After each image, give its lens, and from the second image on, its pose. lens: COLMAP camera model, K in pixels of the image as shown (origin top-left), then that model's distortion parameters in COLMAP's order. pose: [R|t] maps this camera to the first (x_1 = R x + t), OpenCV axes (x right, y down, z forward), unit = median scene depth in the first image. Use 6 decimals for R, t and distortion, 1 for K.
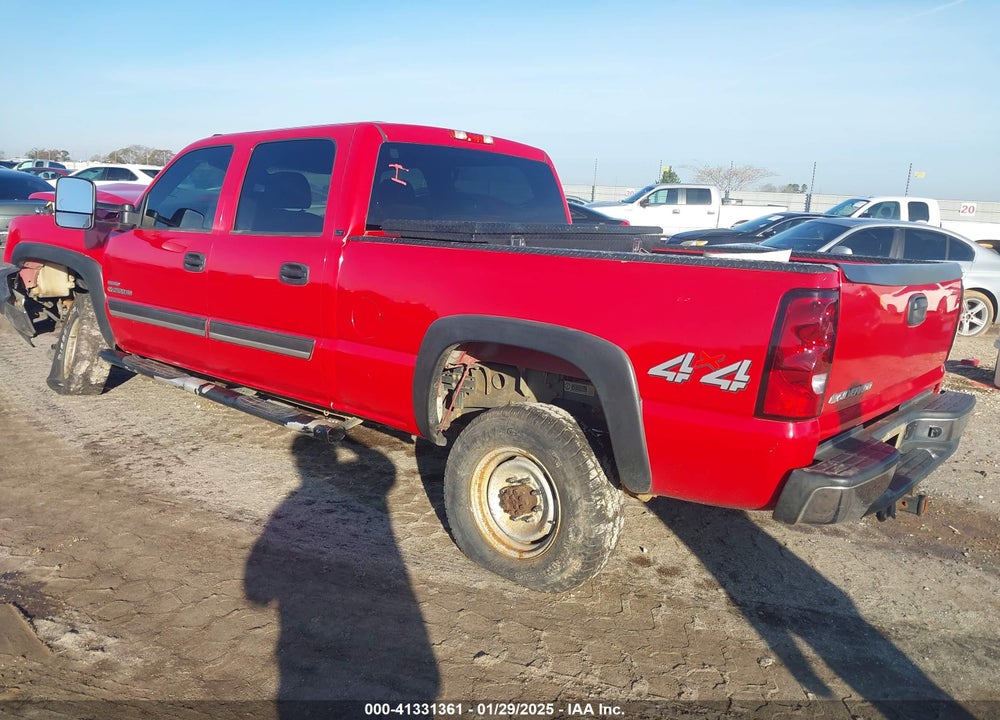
lens RADIAL K [[717.2, 0, 500.0], [0, 717.2, 360.0], [0, 0, 1]] dist [0.026241, -0.009695]
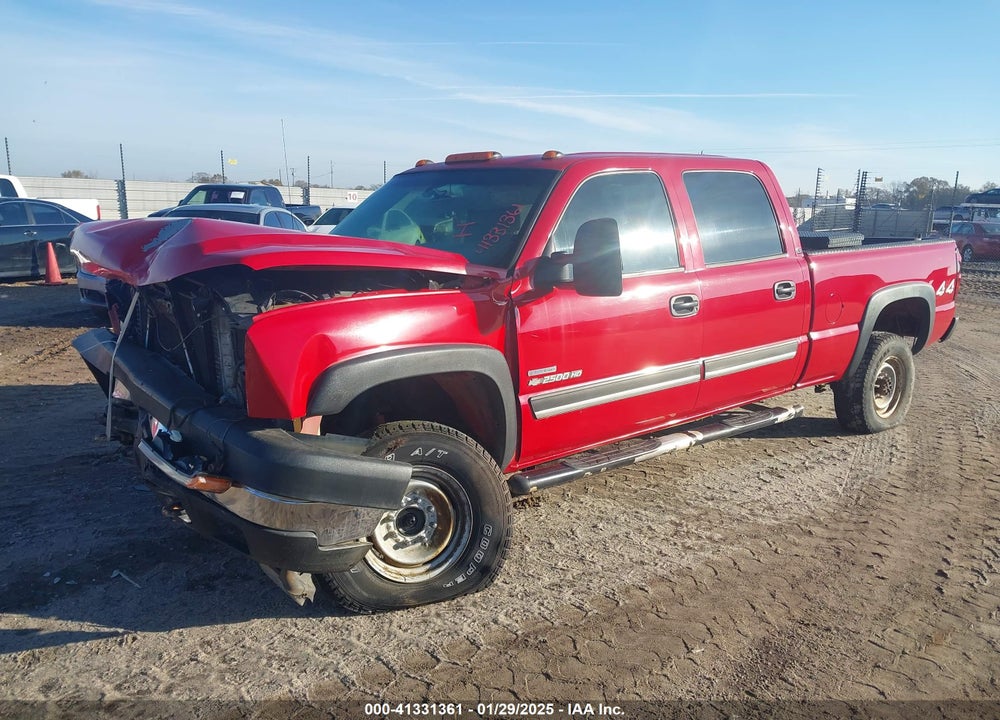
lens RADIAL K [[717.2, 0, 500.0], [0, 717.2, 360.0], [0, 0, 1]] dist [0.026241, -0.009695]
pose [[0.271526, -0.242835, 0.931292, -1.390409], [0.201805, 0.960499, 0.191613, -0.299192], [-0.941036, 0.135912, 0.309806, 0.981166]]
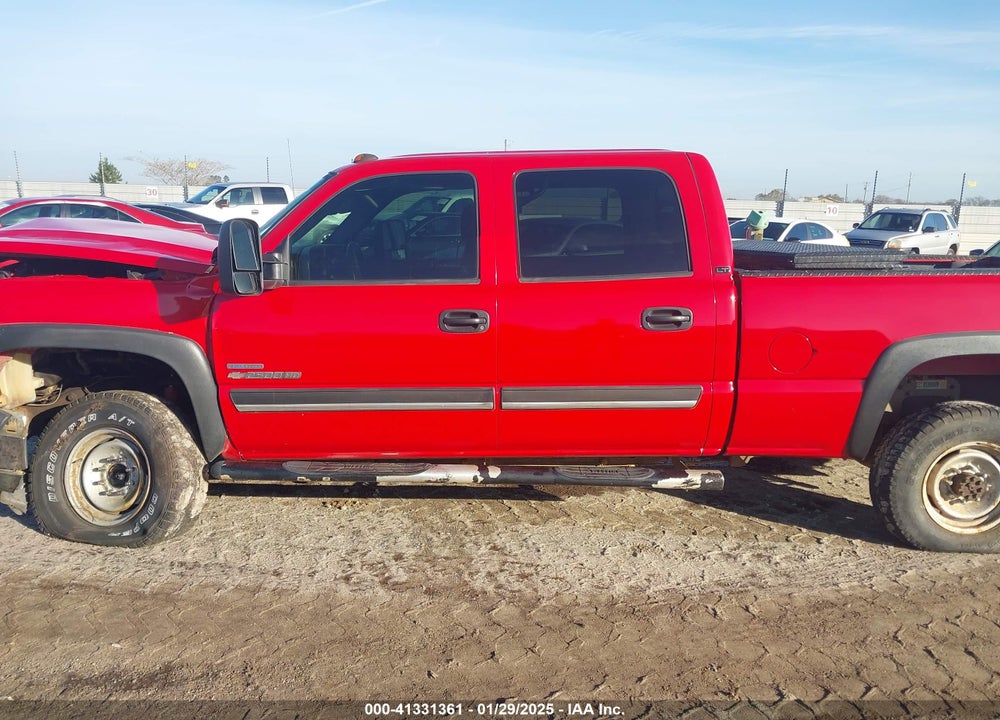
lens RADIAL K [[717.2, 0, 500.0], [0, 717.2, 360.0], [0, 0, 1]] dist [0.026241, -0.009695]
pose [[0.796398, -0.155596, 0.584415, -0.898137], [0.151872, 0.986825, 0.055775, -0.136645], [-0.585393, 0.044337, 0.809536, 0.346568]]
